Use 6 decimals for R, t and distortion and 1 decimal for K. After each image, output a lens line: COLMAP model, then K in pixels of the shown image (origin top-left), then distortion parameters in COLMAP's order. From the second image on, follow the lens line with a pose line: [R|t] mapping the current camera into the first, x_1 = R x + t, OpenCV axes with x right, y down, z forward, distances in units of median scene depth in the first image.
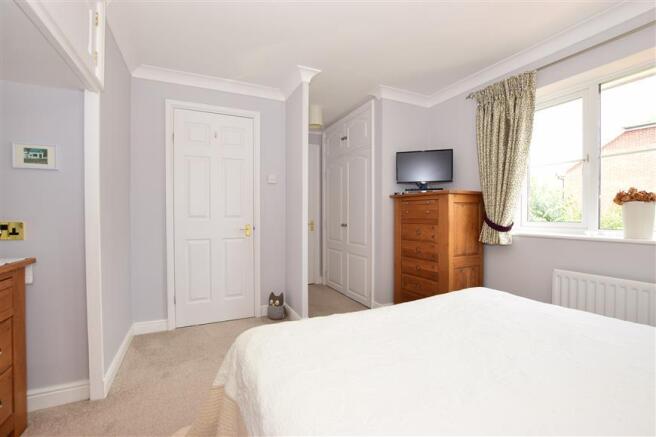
lens RADIAL K [[290.4, 0, 329.2], [0, 290.4, 218.1], [0, 0, 1]] dist [-0.034786, -0.000059]
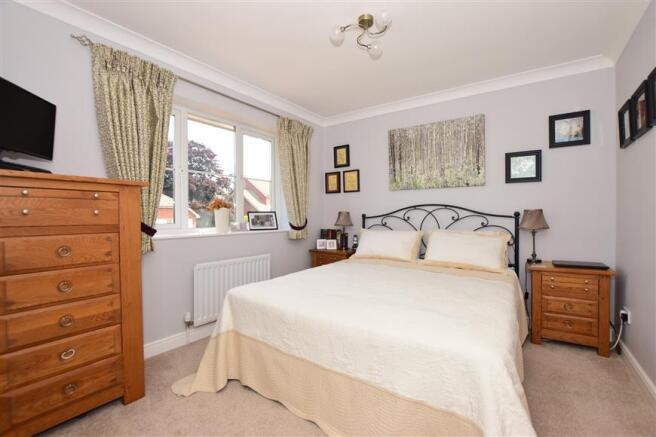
lens RADIAL K [[290.4, 0, 329.2], [0, 290.4, 218.1], [0, 0, 1]] dist [-0.034786, -0.000059]
pose [[-0.491921, 0.005080, 0.870625, -0.403977], [0.024138, 0.999678, 0.007805, -0.002290], [-0.870305, 0.024855, -0.491885, 0.956650]]
